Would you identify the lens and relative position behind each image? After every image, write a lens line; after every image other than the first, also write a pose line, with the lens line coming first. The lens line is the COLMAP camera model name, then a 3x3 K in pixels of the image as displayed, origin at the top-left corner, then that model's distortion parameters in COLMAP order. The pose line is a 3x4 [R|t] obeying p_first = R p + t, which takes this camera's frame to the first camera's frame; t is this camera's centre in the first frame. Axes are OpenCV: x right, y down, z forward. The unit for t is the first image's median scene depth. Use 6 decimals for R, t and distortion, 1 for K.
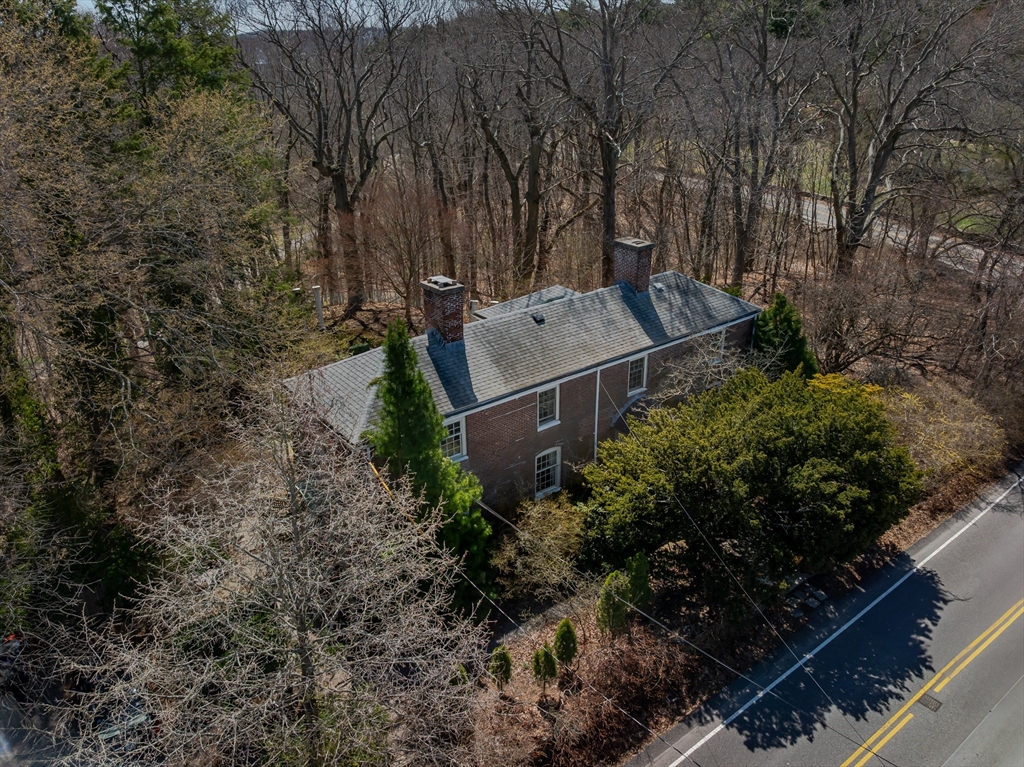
lens RADIAL K [[729.9, 0, 545.2], [0, 729.9, 379.5], [0, 0, 1]] dist [-0.003686, -0.003412]
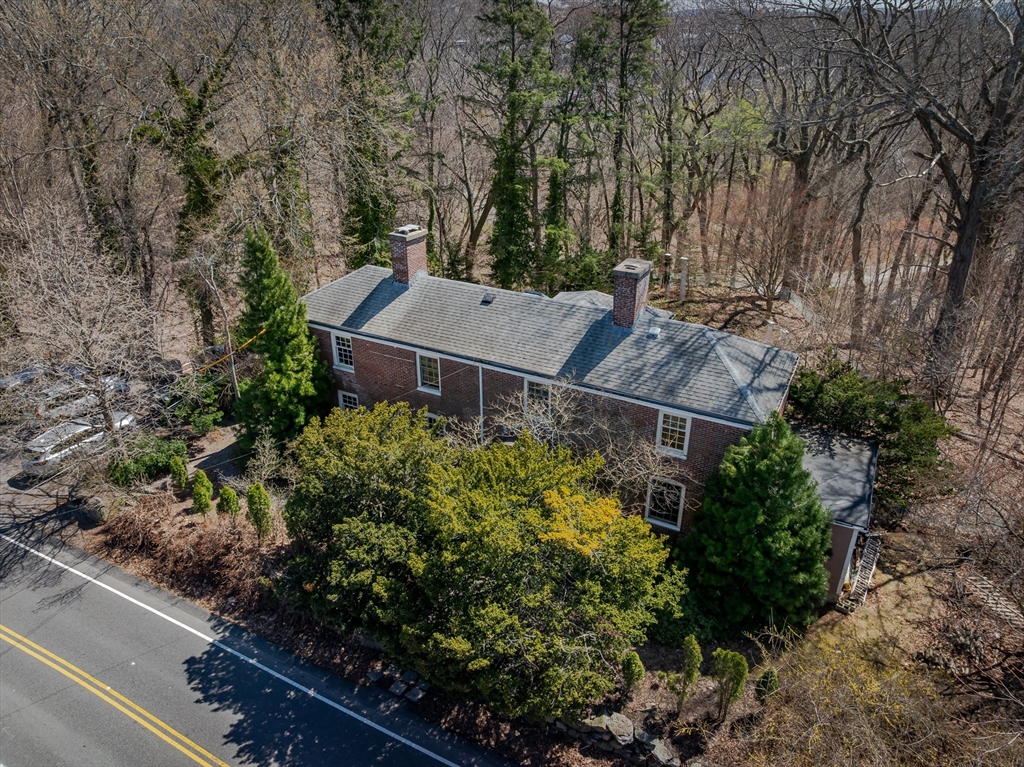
lens RADIAL K [[729.9, 0, 514.5], [0, 729.9, 384.6], [0, 0, 1]] dist [-0.003686, -0.003412]
pose [[0.396385, 0.415925, -0.818465, 1.002123], [-0.382817, 0.885172, 0.264425, -0.297466], [0.834464, 0.208509, 0.510092, 0.620471]]
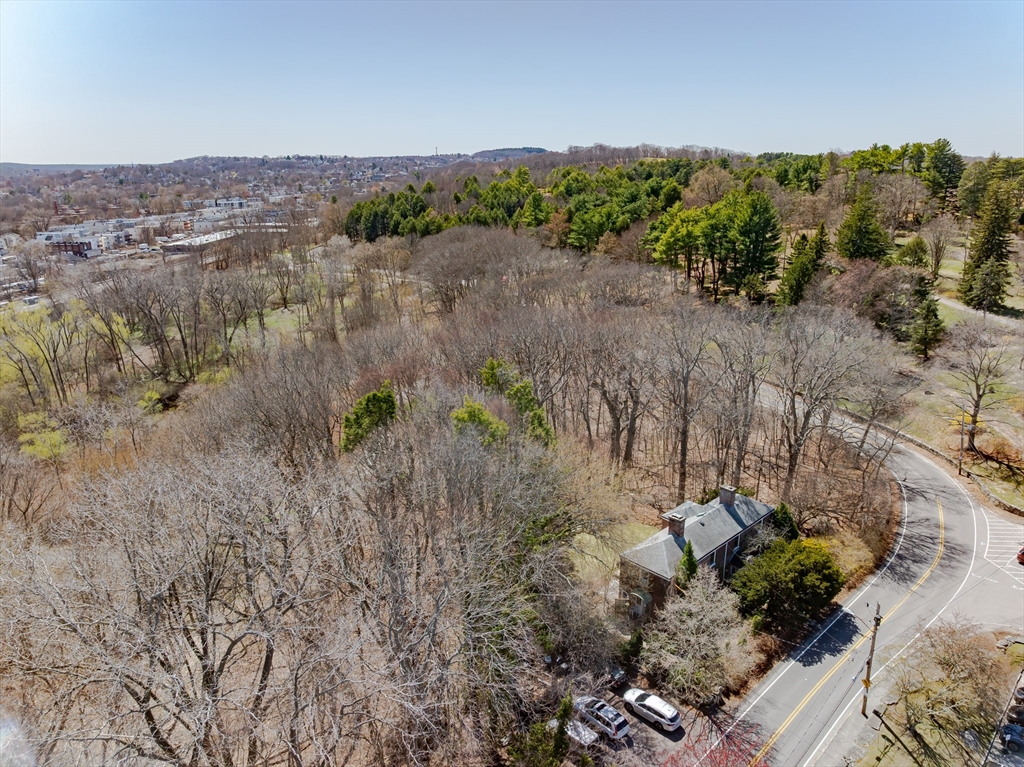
lens RADIAL K [[729.9, 0, 513.2], [0, 729.9, 384.7], [0, 0, 1]] dist [-0.003686, -0.003412]
pose [[0.995319, -0.027906, 0.092530, -1.068303], [0.037547, 0.993853, -0.104148, -0.383844], [-0.089055, 0.107134, 0.990248, -1.877527]]
